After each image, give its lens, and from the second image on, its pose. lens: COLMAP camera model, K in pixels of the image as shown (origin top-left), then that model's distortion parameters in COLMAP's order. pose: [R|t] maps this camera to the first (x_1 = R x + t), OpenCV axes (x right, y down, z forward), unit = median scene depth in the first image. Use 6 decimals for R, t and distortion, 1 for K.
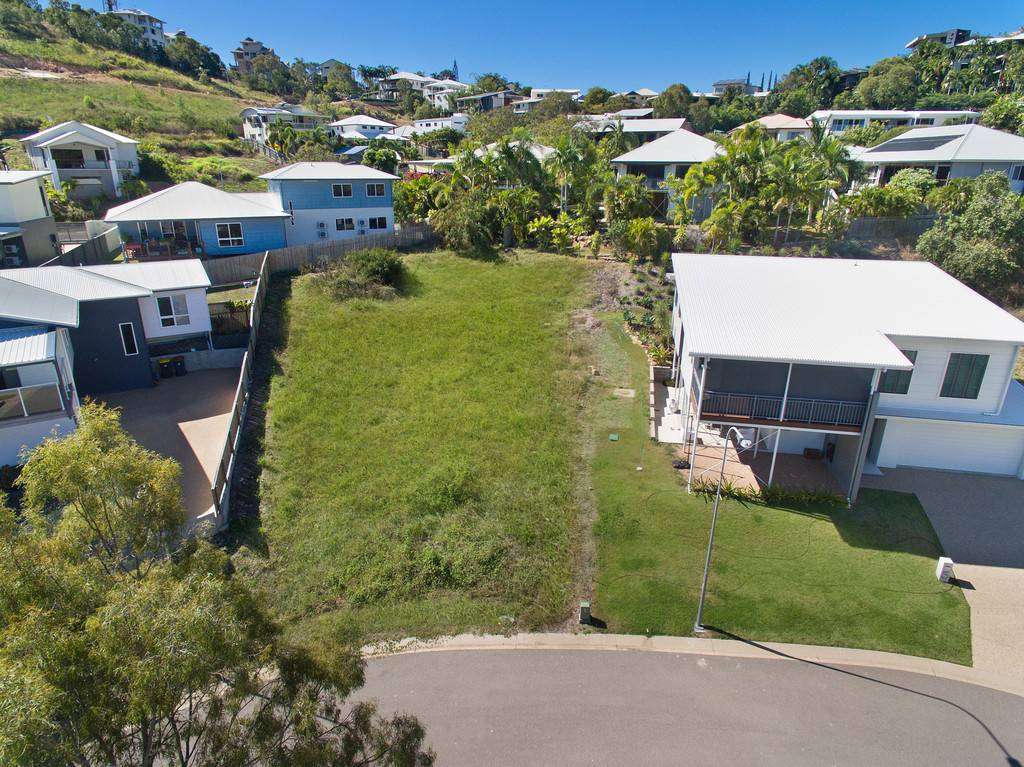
lens RADIAL K [[596.6, 0, 509.5], [0, 596.6, 381.9], [0, 0, 1]] dist [-0.002340, 0.003307]
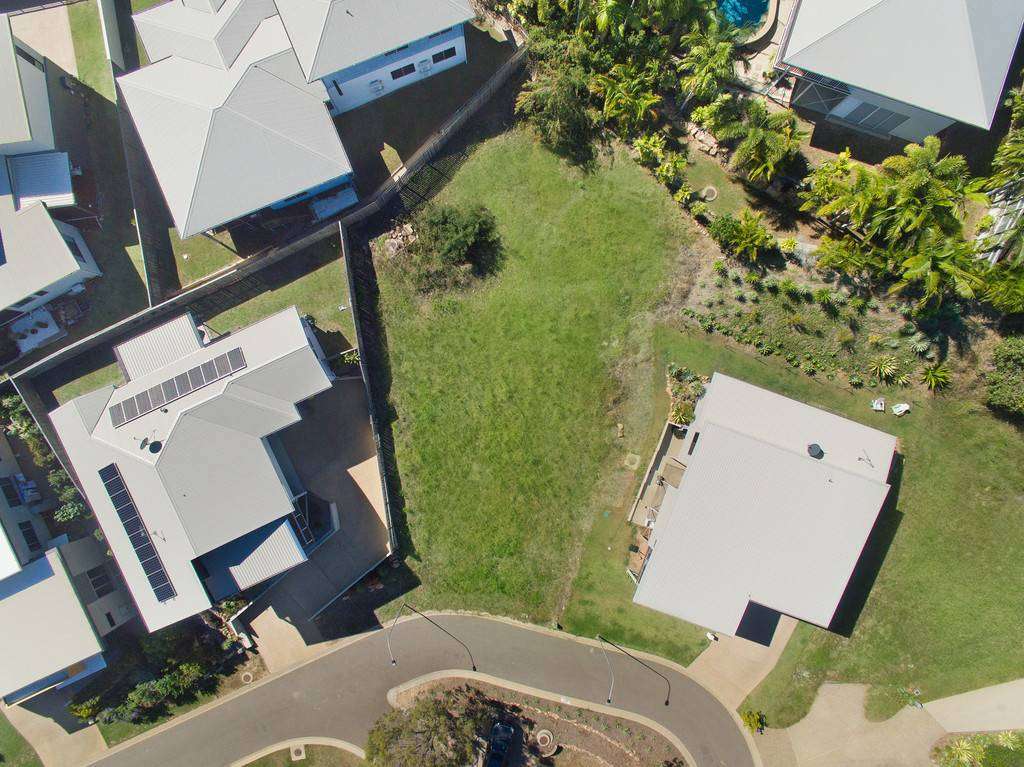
lens RADIAL K [[596.6, 0, 509.5], [0, 596.6, 381.9], [0, 0, 1]] dist [-0.002340, 0.003307]
pose [[0.988302, 0.152412, -0.005441, -0.159515], [-0.048709, 0.349260, 0.935759, -1.789424], [0.144521, -0.924547, 0.352598, 0.801074]]
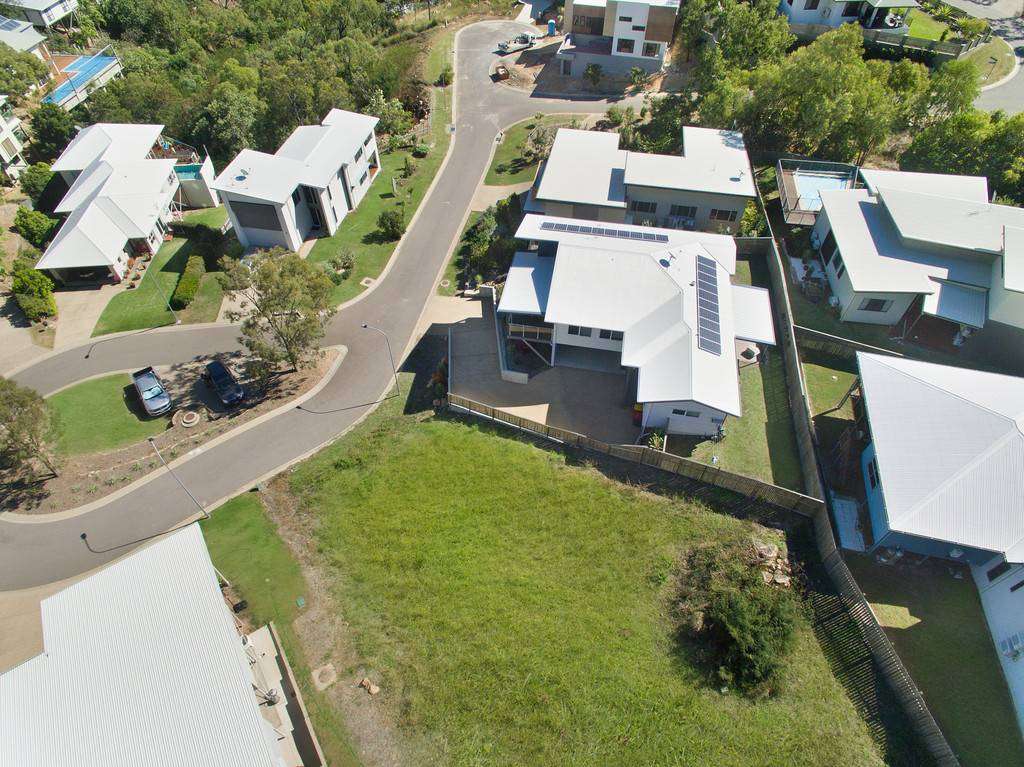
lens RADIAL K [[596.6, 0, 509.5], [0, 596.6, 381.9], [0, 0, 1]] dist [-0.002340, 0.003307]
pose [[-0.703771, 0.533710, -0.468892, 0.231229], [-0.247258, 0.434736, 0.865949, -1.426494], [0.666010, 0.725367, -0.173991, 1.313695]]
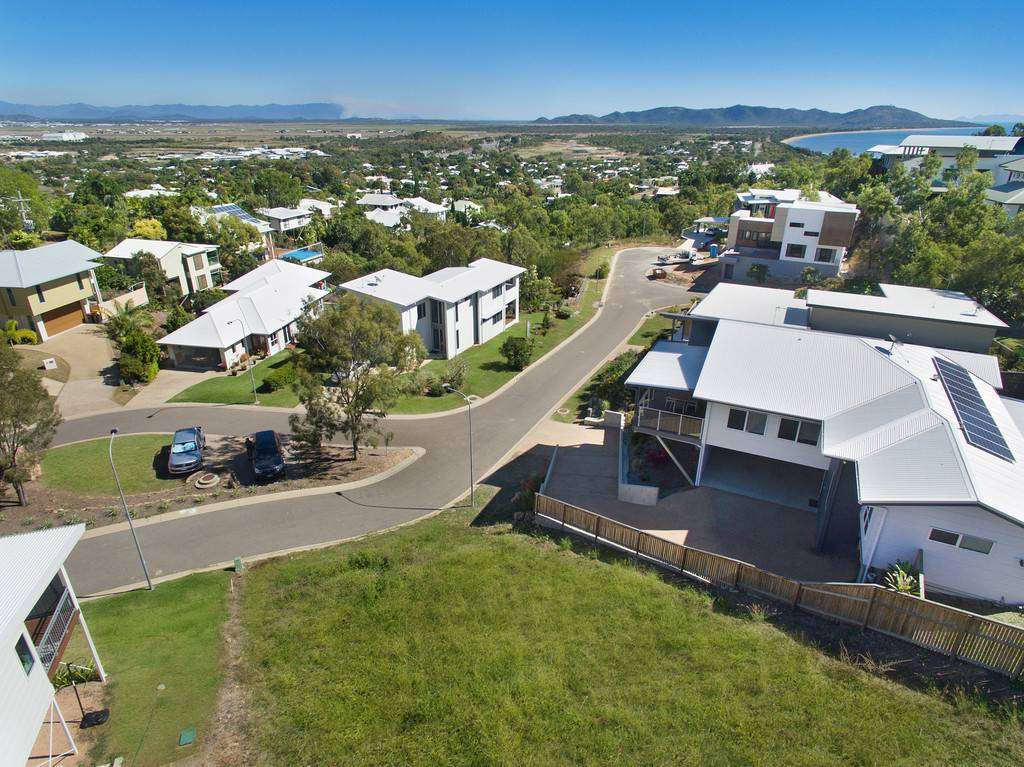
lens RADIAL K [[596.6, 0, 509.5], [0, 596.6, 381.9], [0, 0, 1]] dist [-0.002340, 0.003307]
pose [[-0.868501, 0.191645, -0.457141, 0.102358], [-0.177578, 0.740732, 0.647907, -0.772783], [0.462787, 0.643886, -0.609294, 1.474224]]
